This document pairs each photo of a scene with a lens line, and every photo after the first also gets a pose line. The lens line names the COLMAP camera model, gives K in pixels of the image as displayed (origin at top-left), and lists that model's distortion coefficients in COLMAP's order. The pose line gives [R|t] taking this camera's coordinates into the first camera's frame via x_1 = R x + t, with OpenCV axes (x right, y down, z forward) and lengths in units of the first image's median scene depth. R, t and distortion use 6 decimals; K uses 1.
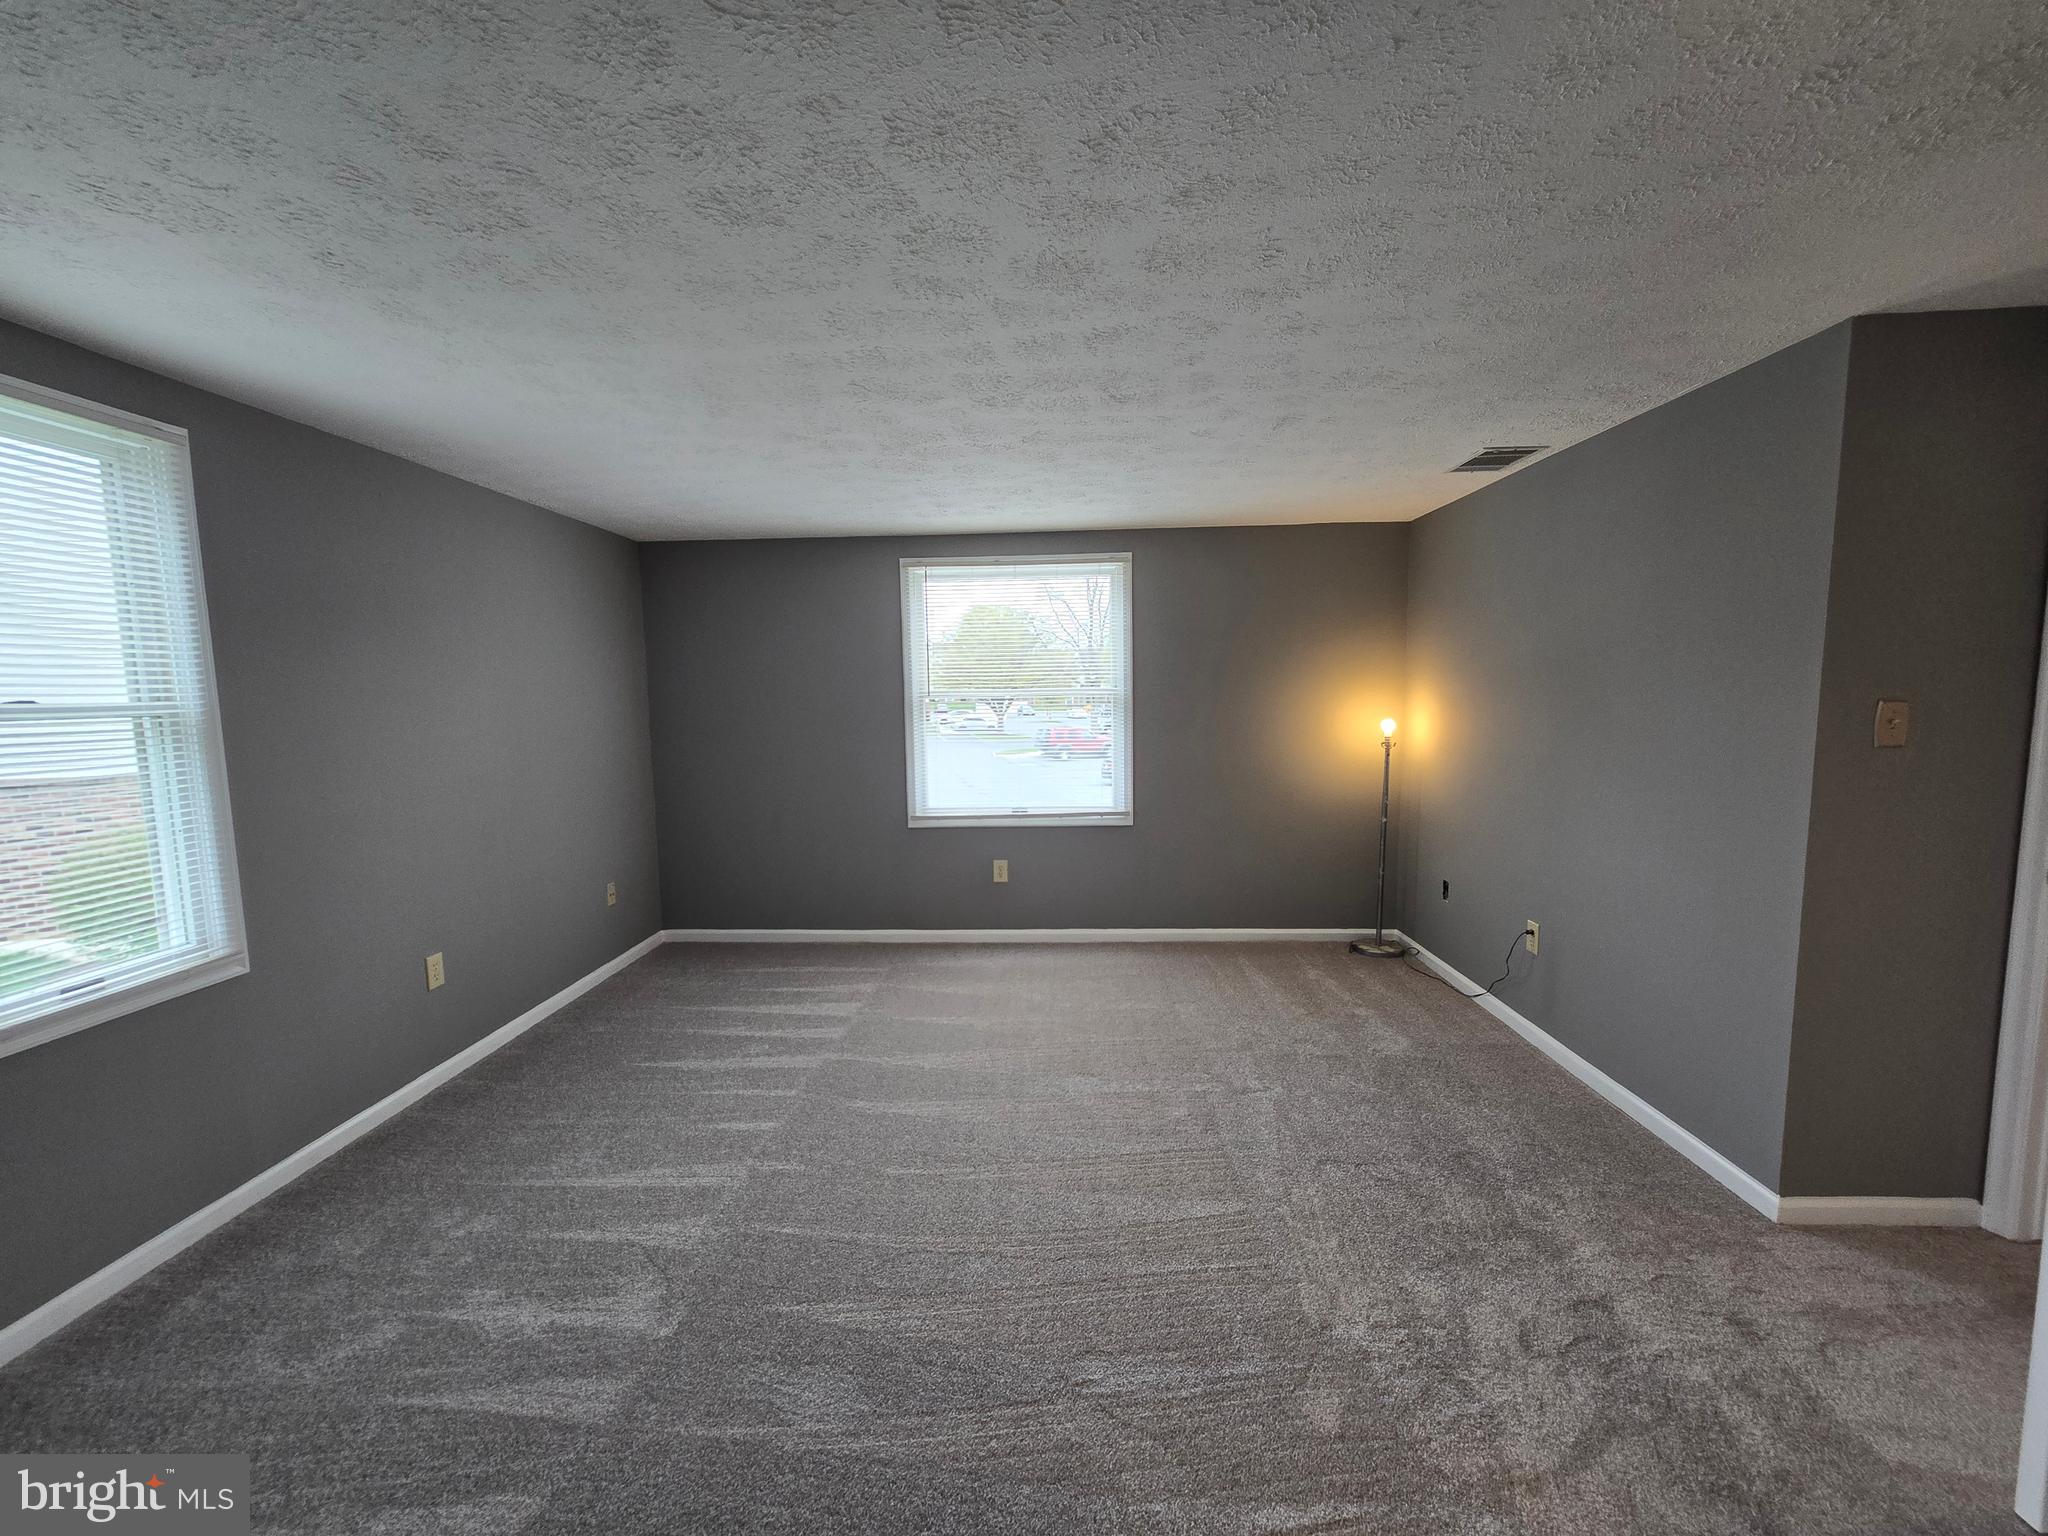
lens RADIAL K [[833.8, 0, 1017.4], [0, 833.8, 780.6], [0, 0, 1]] dist [-0.001630, 0.000104]
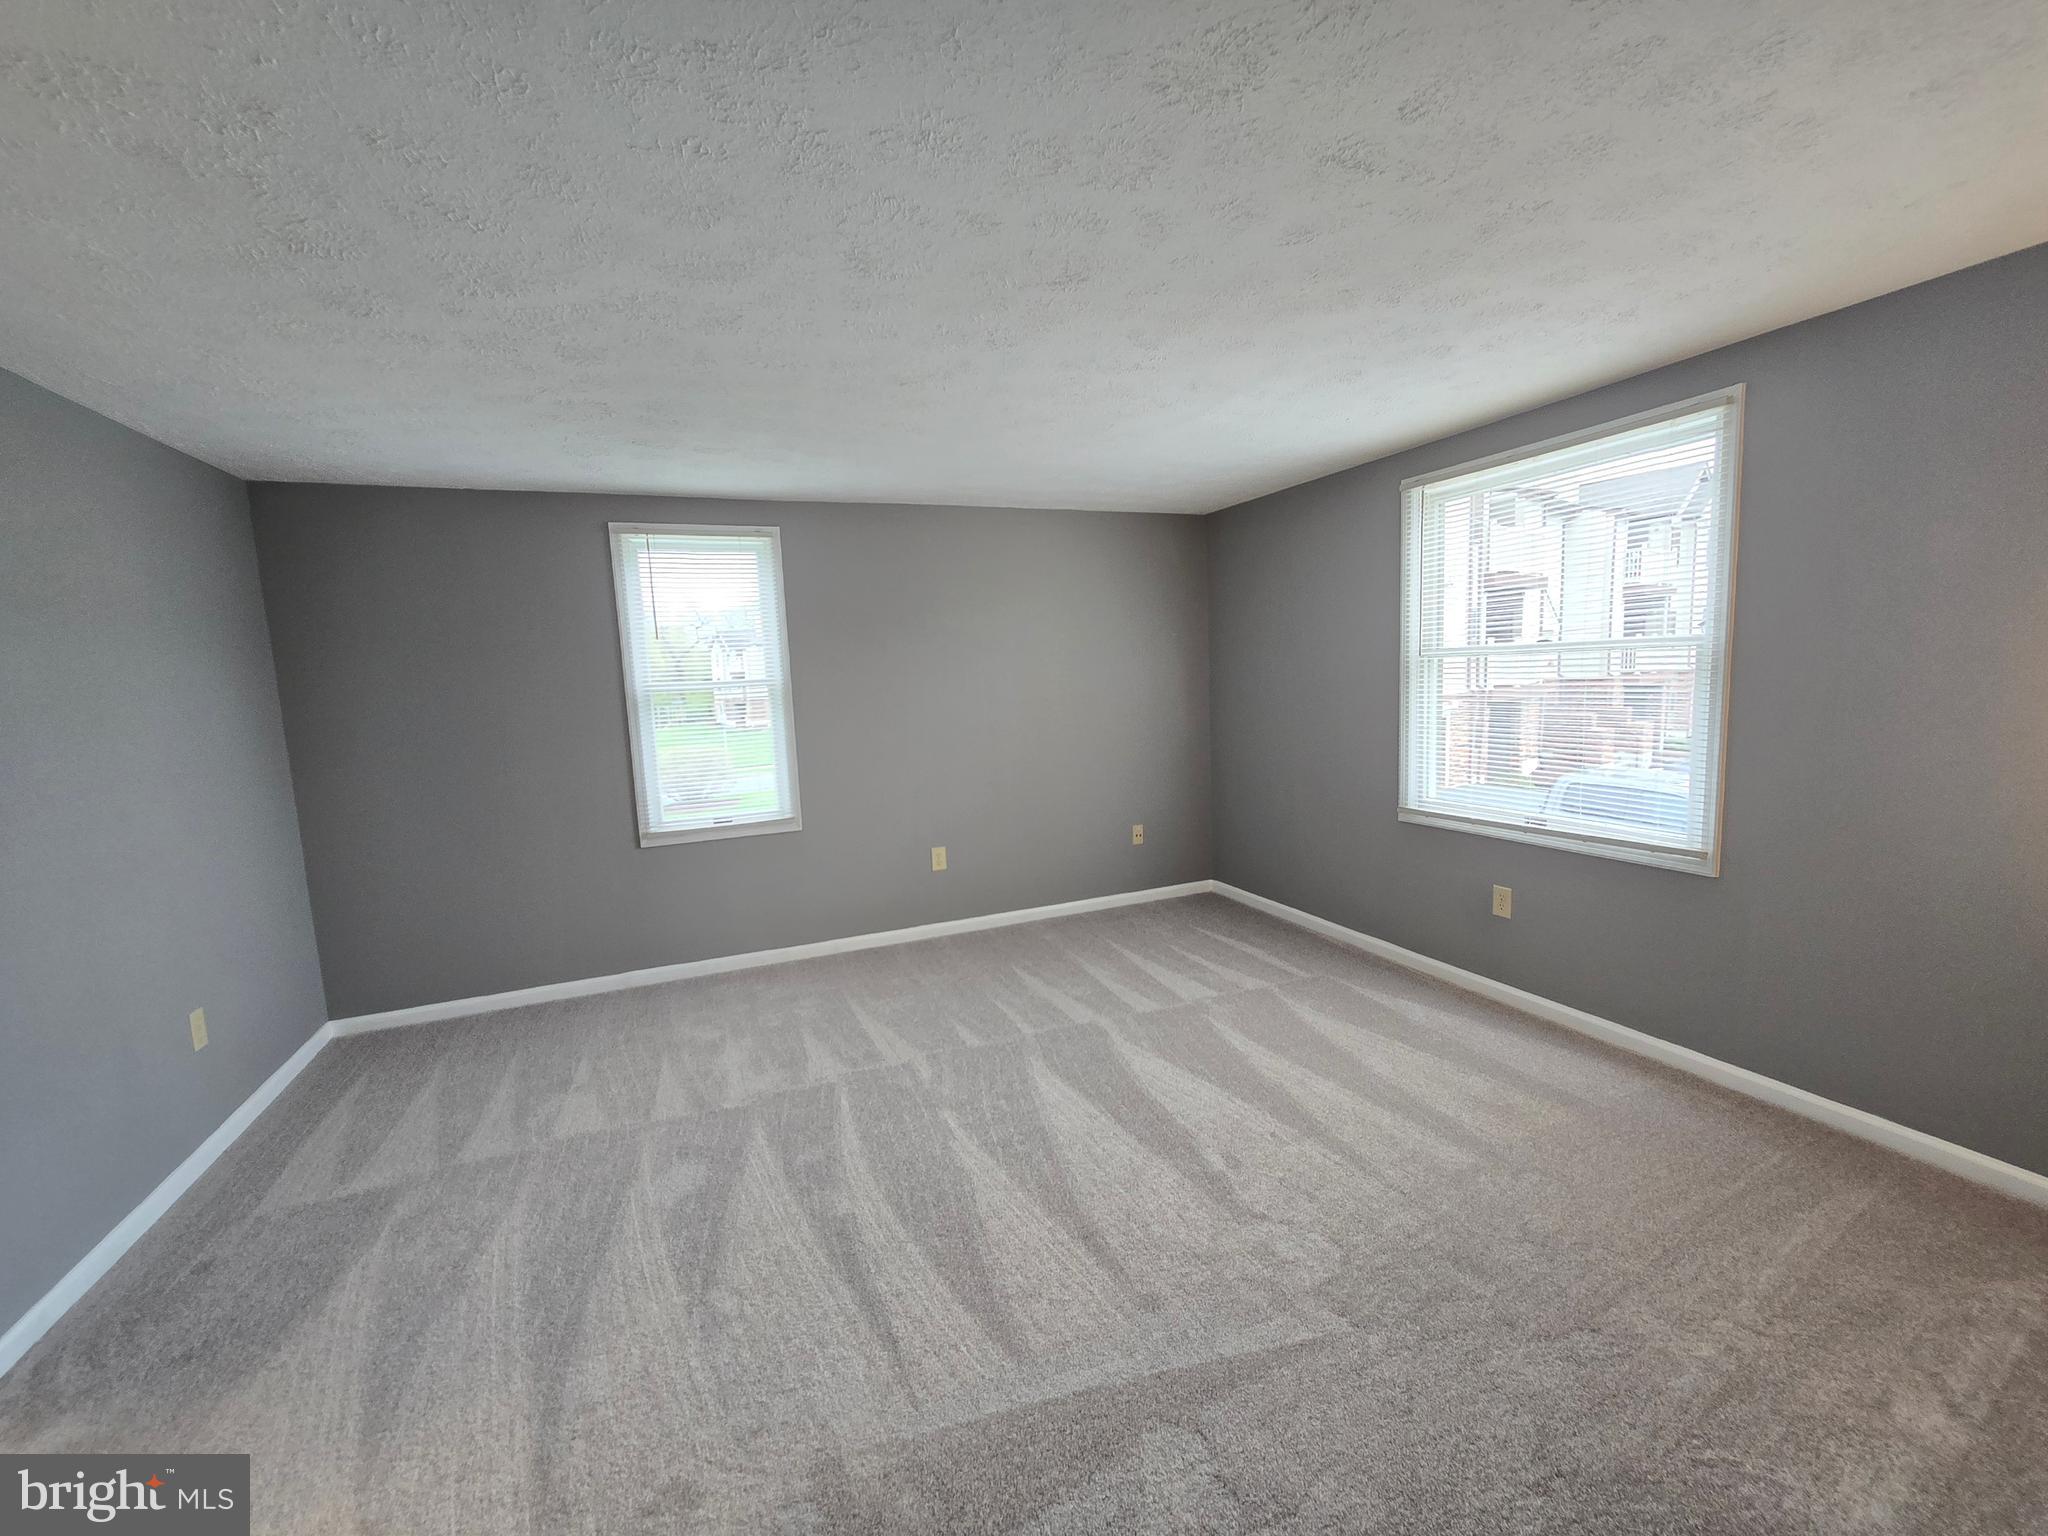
lens RADIAL K [[833.8, 0, 1017.4], [0, 833.8, 780.6], [0, 0, 1]] dist [-0.001630, 0.000104]
pose [[0.431235, 0.114464, -0.894949, 0.550339], [-0.059816, 0.993365, 0.098229, -0.049664], [0.900255, 0.011172, 0.435221, 0.414555]]
